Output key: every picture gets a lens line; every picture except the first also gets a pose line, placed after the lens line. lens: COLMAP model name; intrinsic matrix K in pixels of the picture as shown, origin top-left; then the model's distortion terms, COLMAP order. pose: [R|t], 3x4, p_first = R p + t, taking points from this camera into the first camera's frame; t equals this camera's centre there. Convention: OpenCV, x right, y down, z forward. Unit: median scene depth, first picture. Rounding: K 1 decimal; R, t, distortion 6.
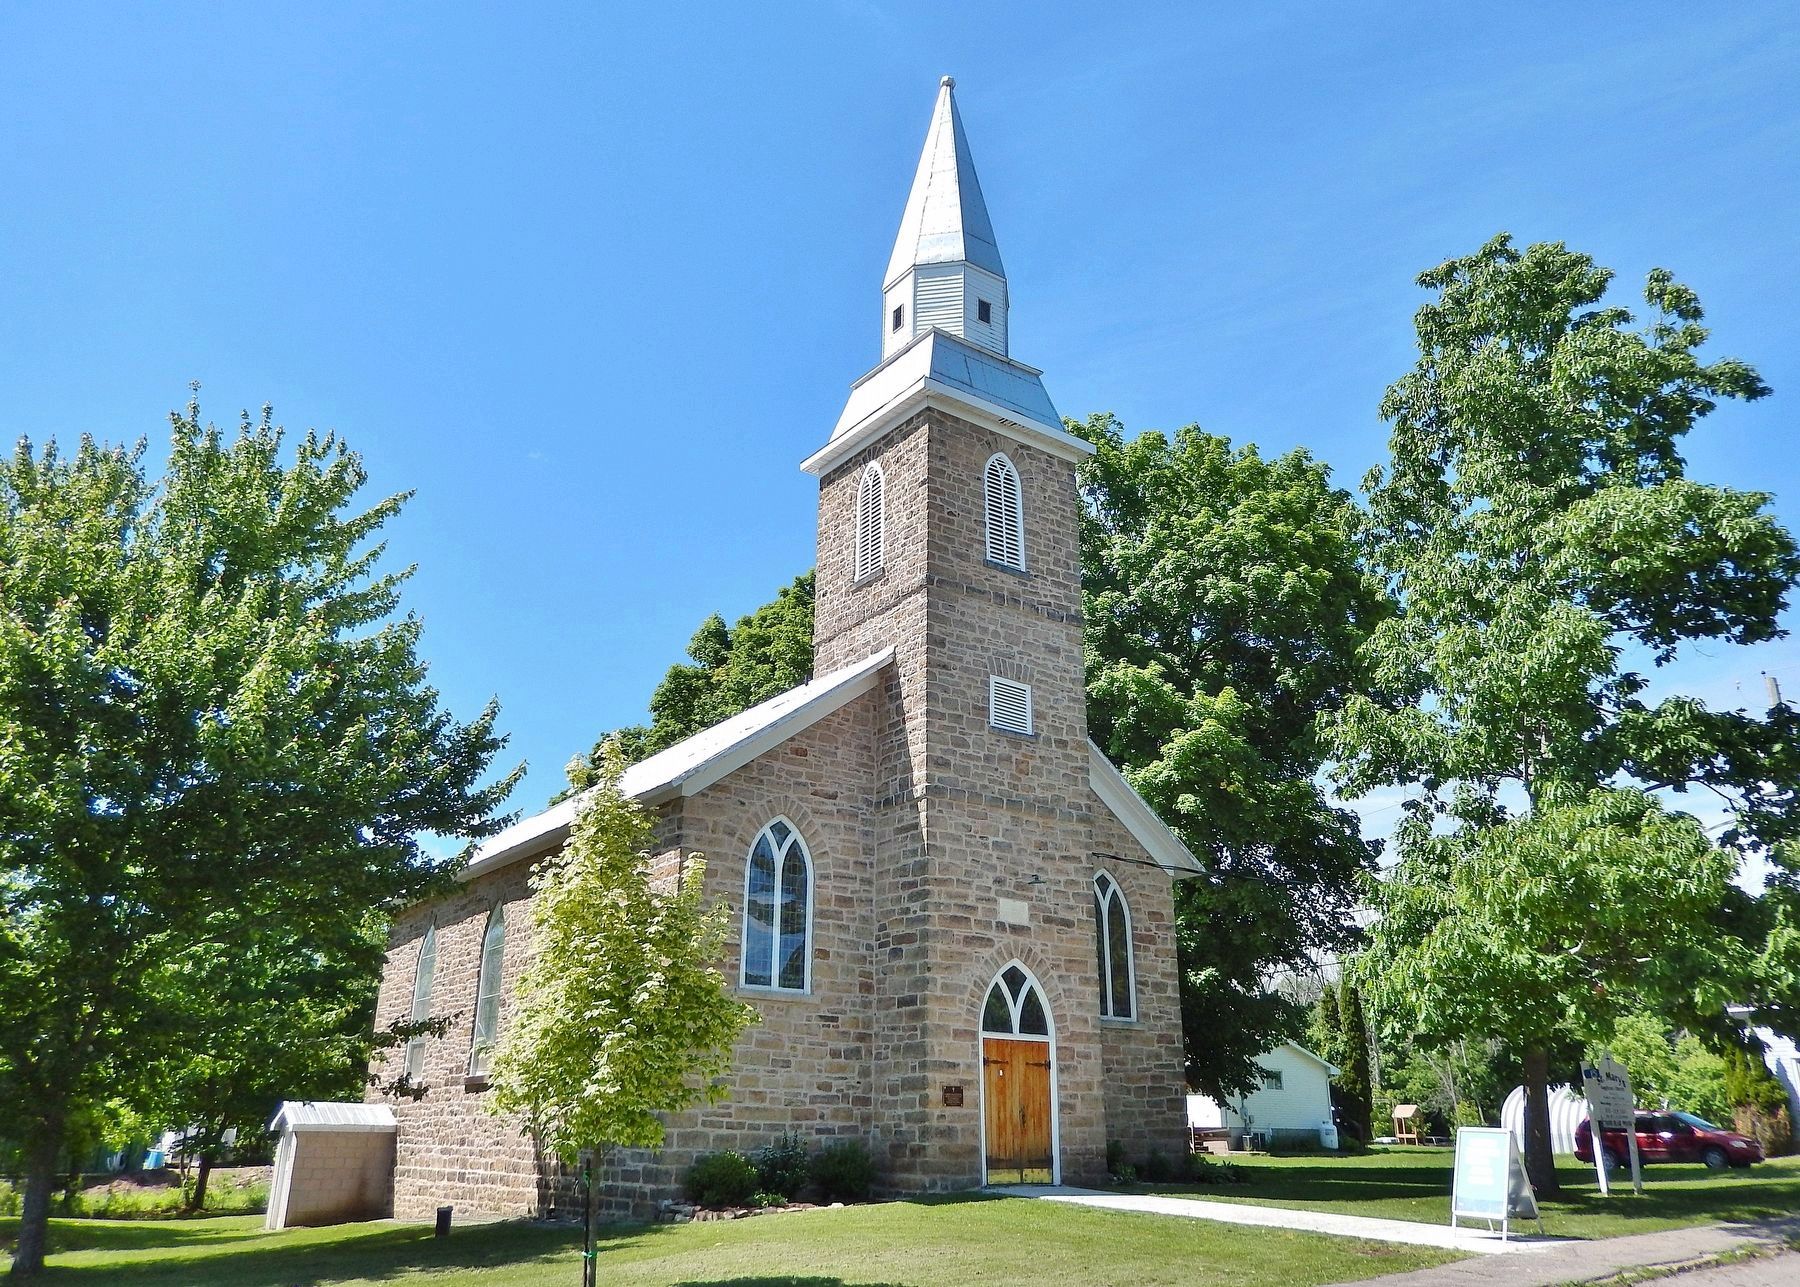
lens RADIAL K [[1314.0, 0, 897.7], [0, 1314.0, 641.3], [0, 0, 1]] dist [0.007125, 0.000647]
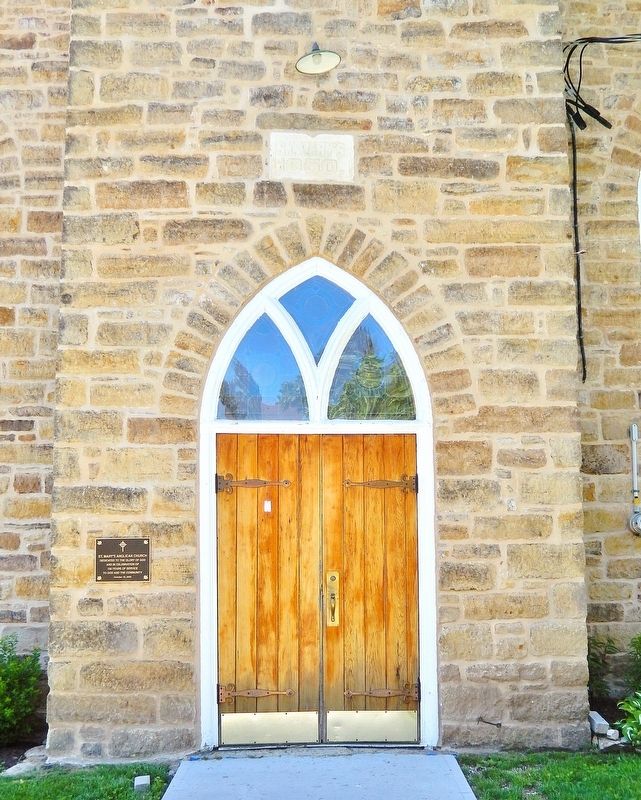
lens RADIAL K [[854.1, 0, 320.5], [0, 854.1, 402.7], [0, 0, 1]] dist [-0.028478, 0.000000]
pose [[0.819374, -0.073000, -0.568592, 0.253412], [0.209005, 0.961628, 0.177729, 0.239513], [0.533800, -0.264465, 0.803191, 0.763420]]
